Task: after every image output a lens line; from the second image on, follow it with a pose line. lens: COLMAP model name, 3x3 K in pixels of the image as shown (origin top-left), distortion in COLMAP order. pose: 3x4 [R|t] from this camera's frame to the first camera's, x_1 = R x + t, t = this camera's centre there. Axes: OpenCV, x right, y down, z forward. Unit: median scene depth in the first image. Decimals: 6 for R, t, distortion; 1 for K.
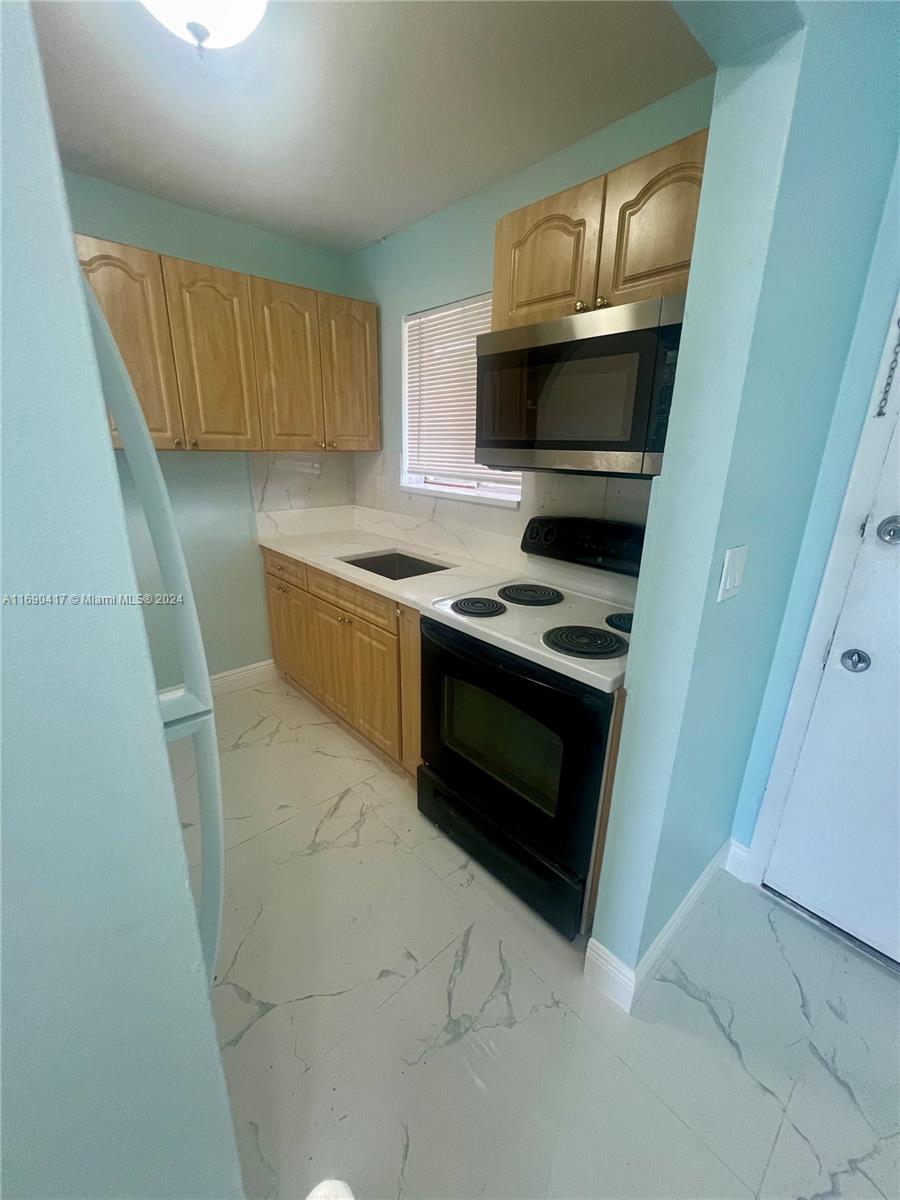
lens RADIAL K [[482.0, 0, 453.7], [0, 482.0, 596.7], [0, 0, 1]] dist [-0.002597, 0.001093]
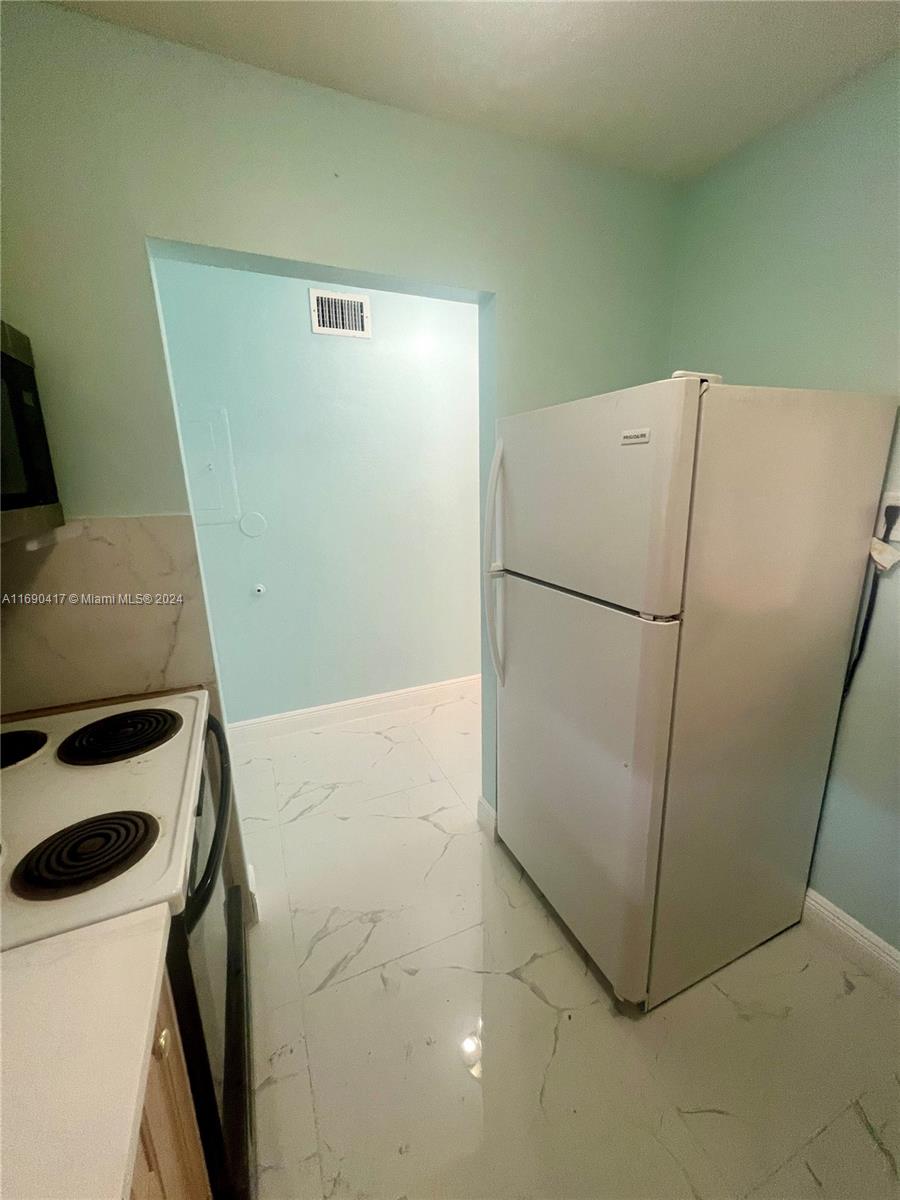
lens RADIAL K [[482.0, 0, 452.7], [0, 482.0, 598.8], [0, 0, 1]] dist [-0.002597, 0.001093]
pose [[-0.948750, -0.090264, 0.302863, -0.474384], [0.084249, 0.851421, 0.517672, -0.475397], [-0.304592, 0.516657, -0.800181, 1.384080]]
